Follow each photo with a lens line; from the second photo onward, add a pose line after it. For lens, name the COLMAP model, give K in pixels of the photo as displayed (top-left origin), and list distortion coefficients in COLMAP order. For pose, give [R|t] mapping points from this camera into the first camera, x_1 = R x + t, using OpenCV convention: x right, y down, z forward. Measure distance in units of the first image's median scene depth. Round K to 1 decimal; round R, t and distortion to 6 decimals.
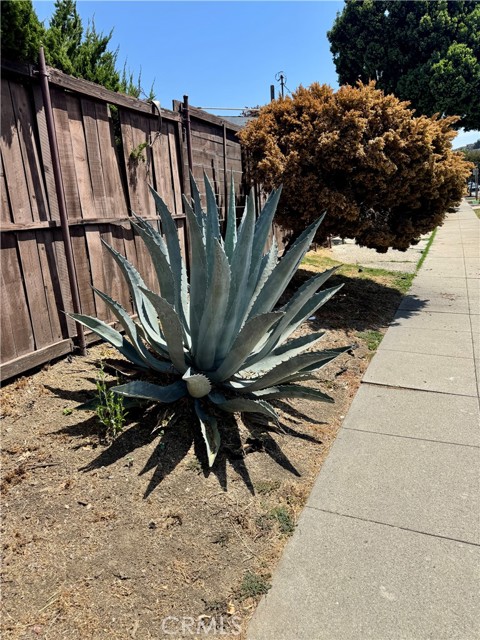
lens RADIAL K [[446.0, 0, 240.0], [0, 446.0, 320.0], [0, 0, 1]] dist [0.066793, -0.081886]
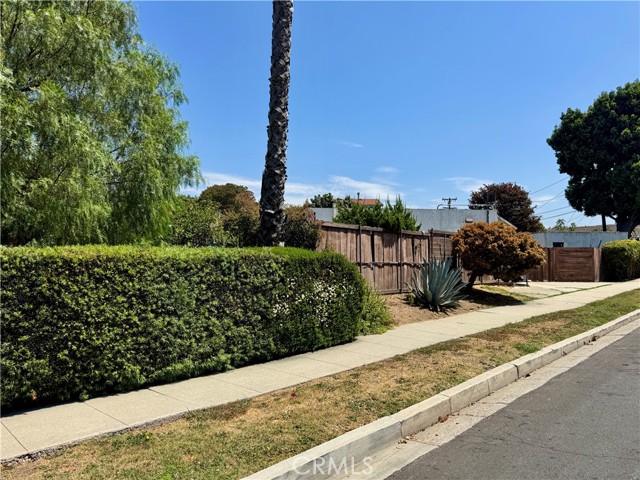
lens RADIAL K [[446.0, 0, 320.0], [0, 446.0, 240.0], [0, 0, 1]] dist [0.066793, -0.081886]
pose [[0.937482, 0.051316, -0.344230, 0.237054], [-0.143419, 0.958149, -0.247754, 0.507241], [0.317109, 0.281634, 0.905607, -2.161231]]
